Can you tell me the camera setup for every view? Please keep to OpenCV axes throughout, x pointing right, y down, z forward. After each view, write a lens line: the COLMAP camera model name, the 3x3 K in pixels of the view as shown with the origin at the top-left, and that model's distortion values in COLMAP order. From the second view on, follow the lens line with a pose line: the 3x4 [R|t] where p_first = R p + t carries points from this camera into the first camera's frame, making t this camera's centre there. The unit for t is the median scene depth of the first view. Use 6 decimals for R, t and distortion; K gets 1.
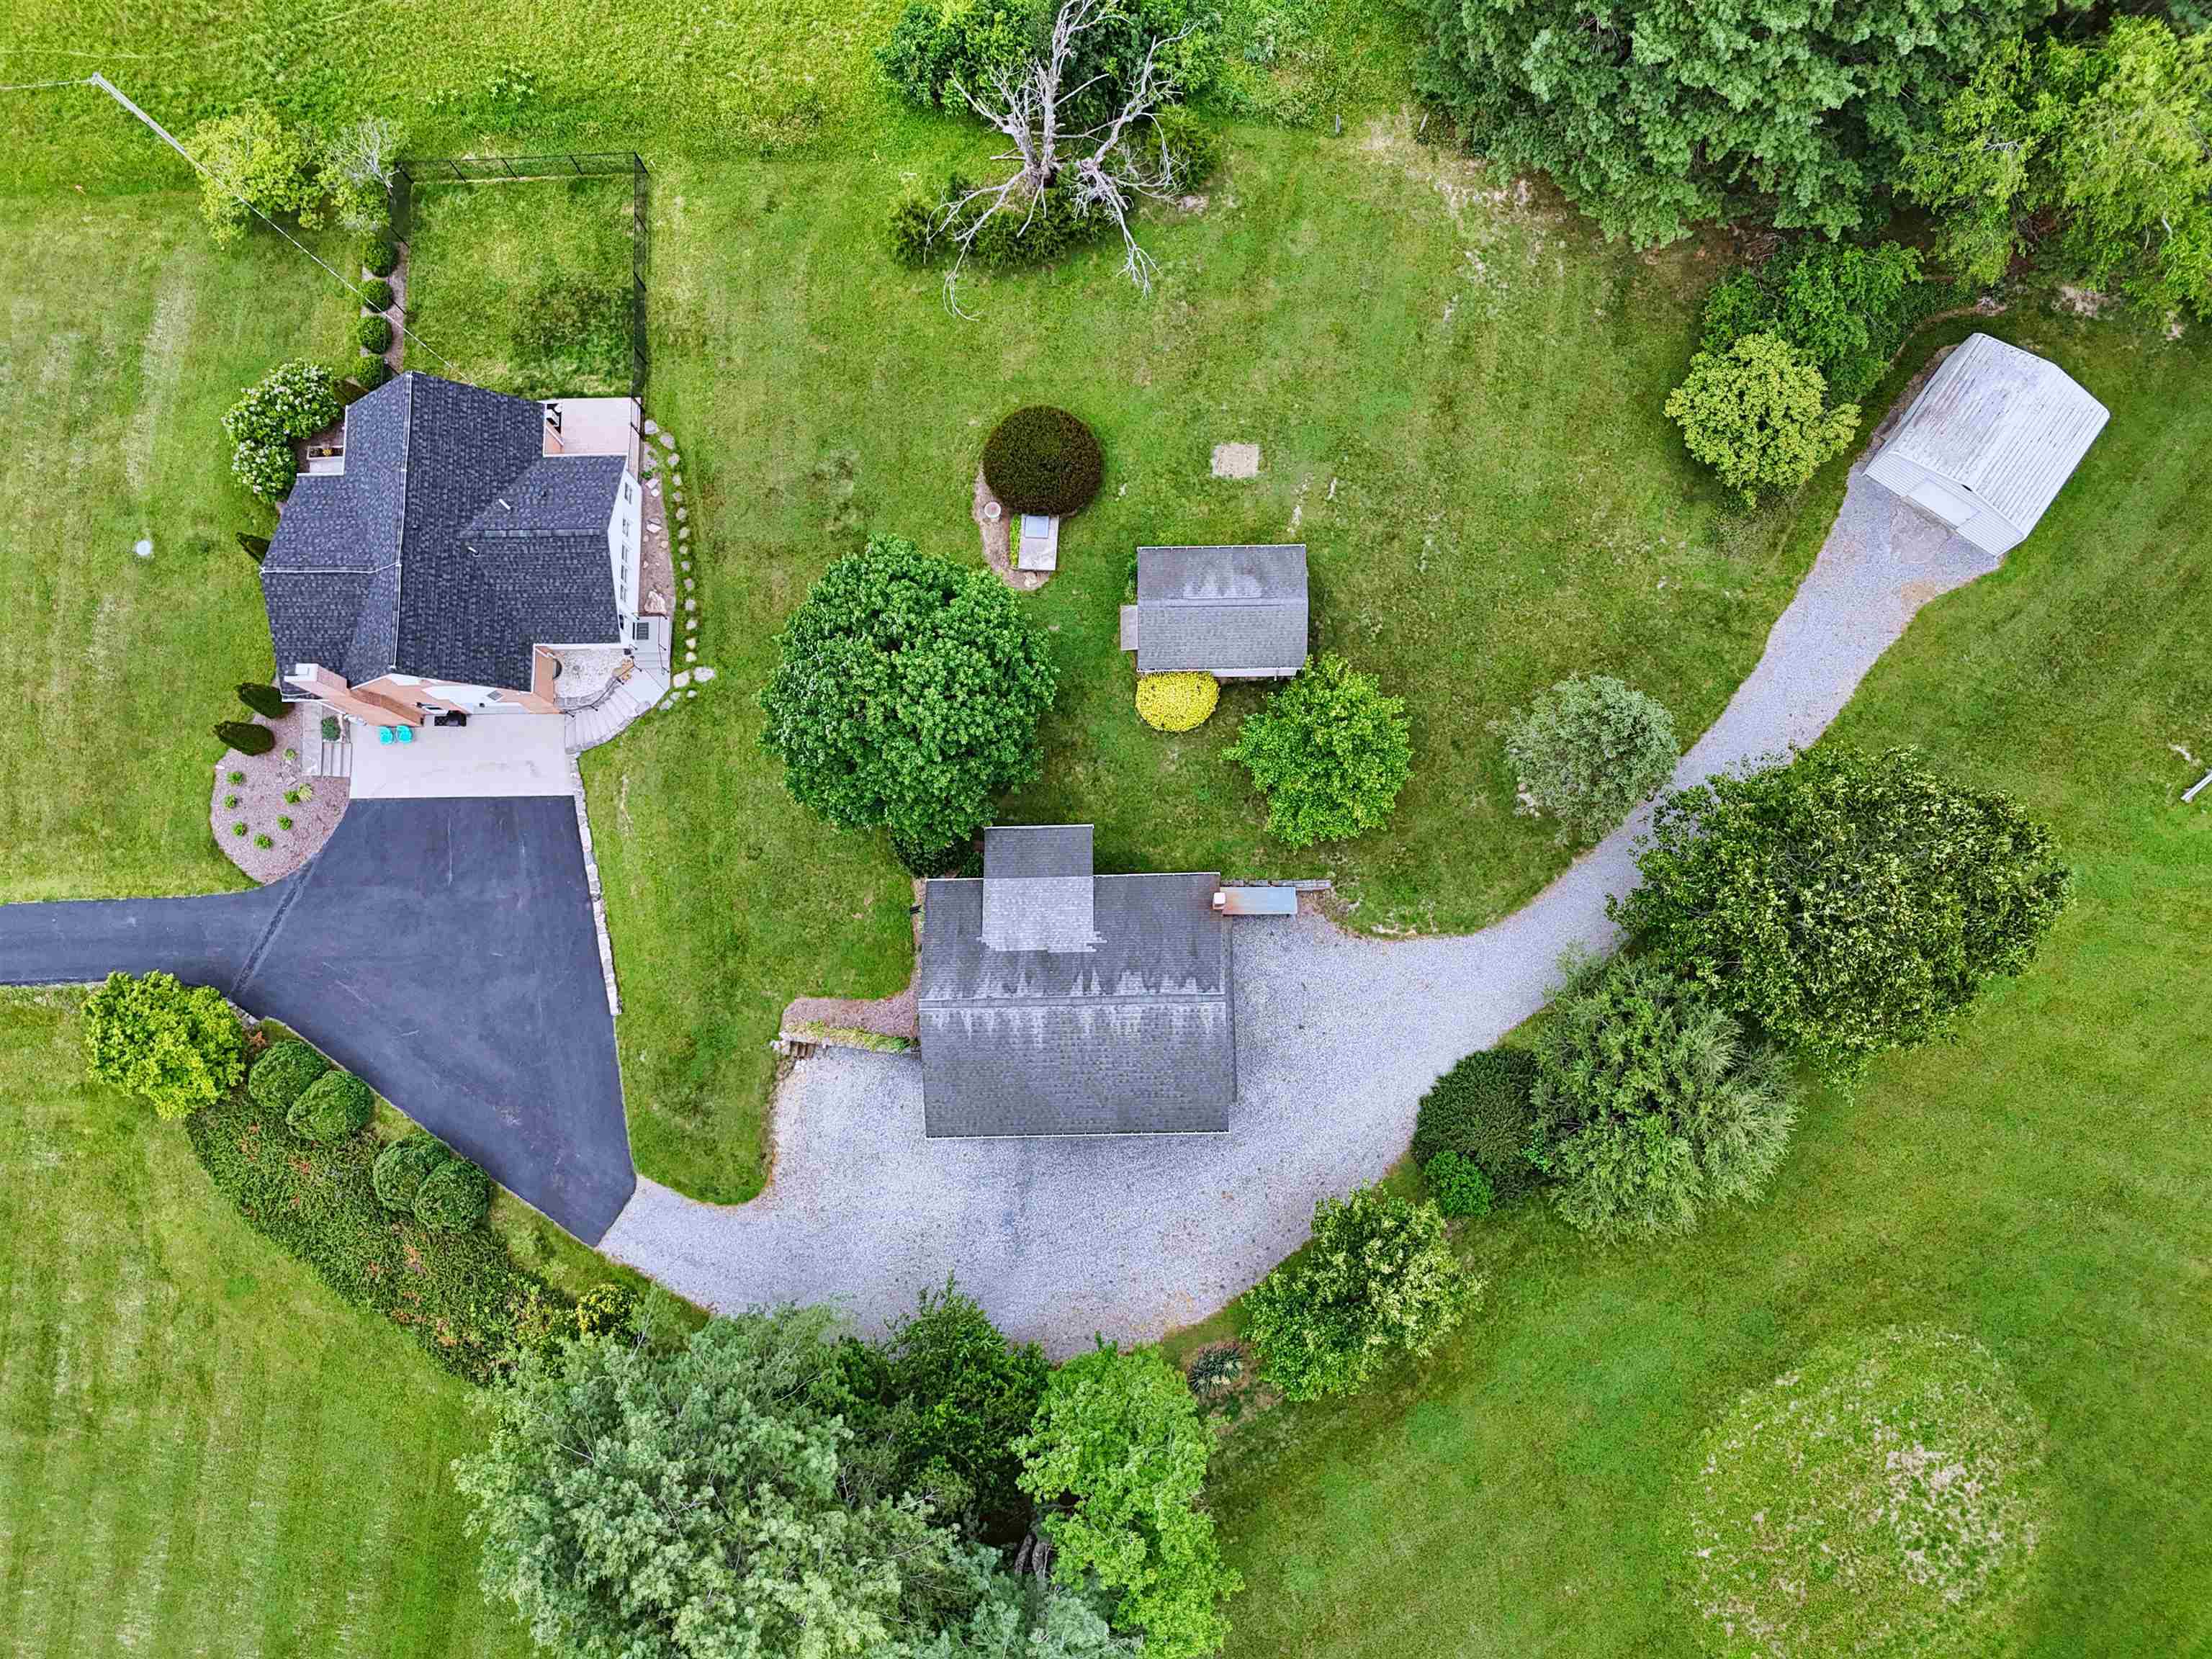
lens RADIAL K [[1676.4, 0, 1106.0], [0, 1676.4, 829.5], [0, 0, 1]] dist [0.092943, -0.131414]
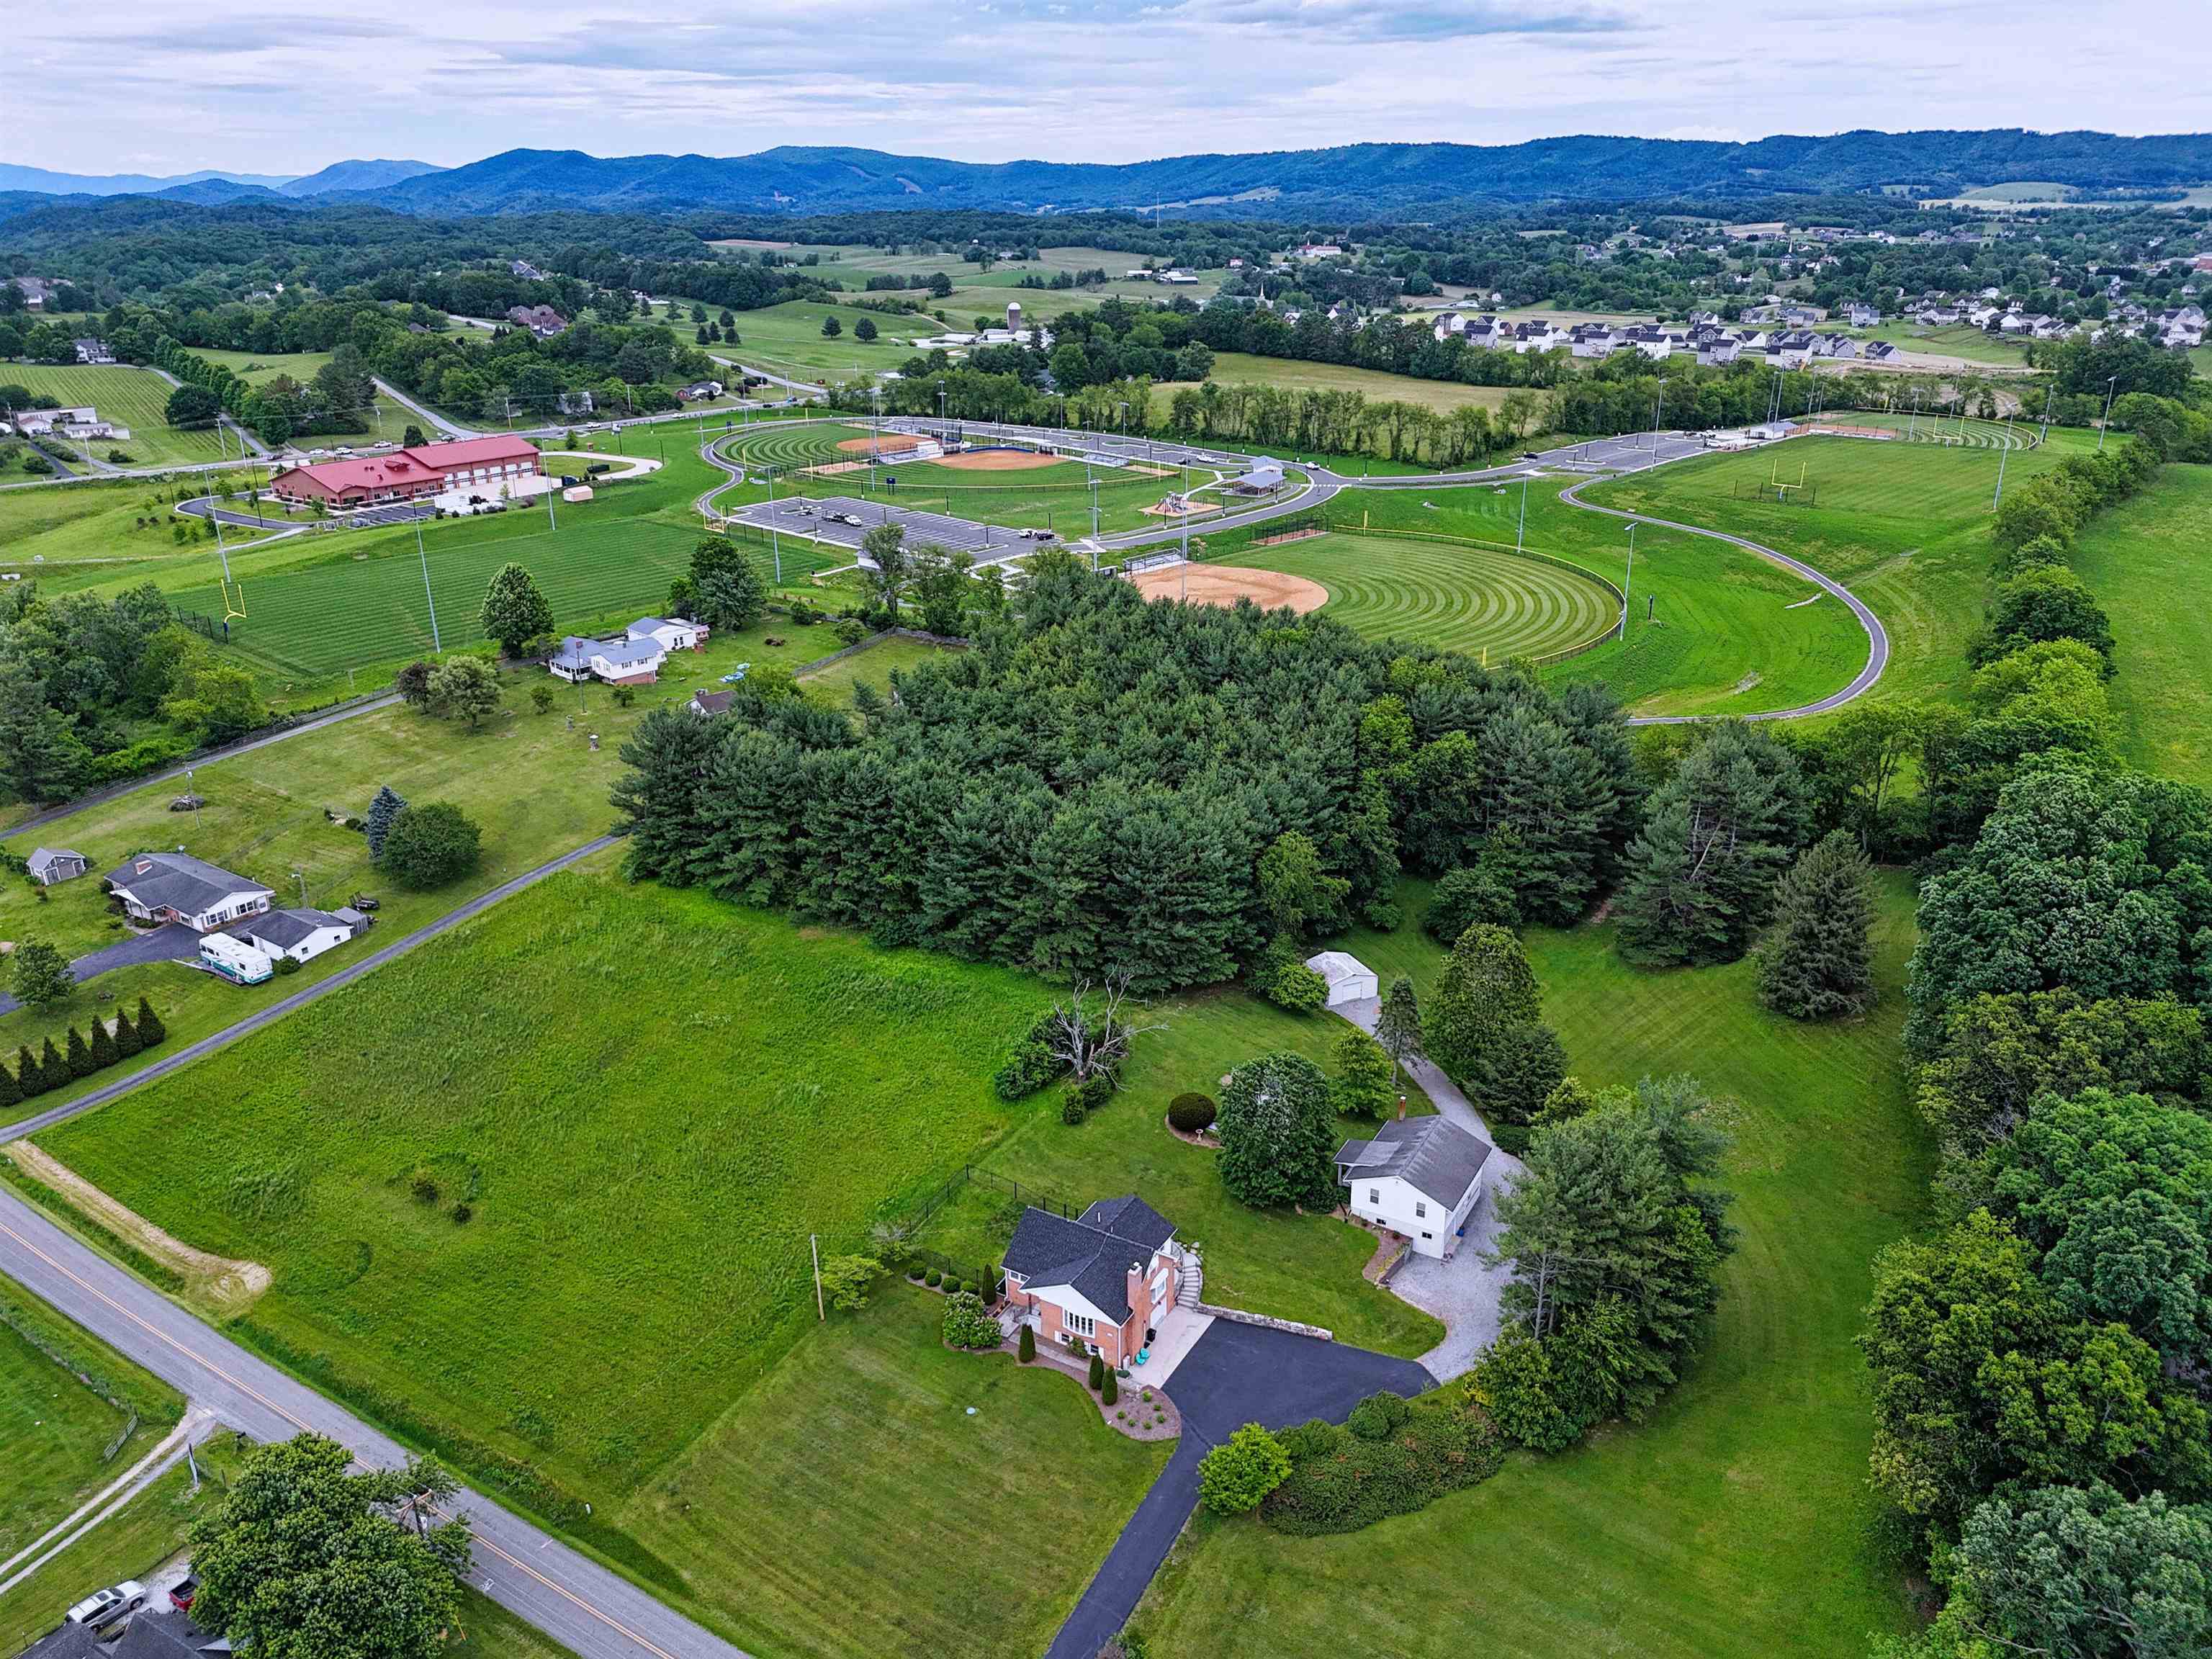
lens RADIAL K [[1634.0, 0, 1107.1], [0, 1634.0, 825.5], [0, 0, 1]] dist [0.061048, -0.054695]
pose [[0.507842, -0.283620, 0.813422, -1.797402], [0.848615, 0.327100, -0.415762, 0.485628], [-0.148152, 0.901424, 0.406800, -0.259636]]
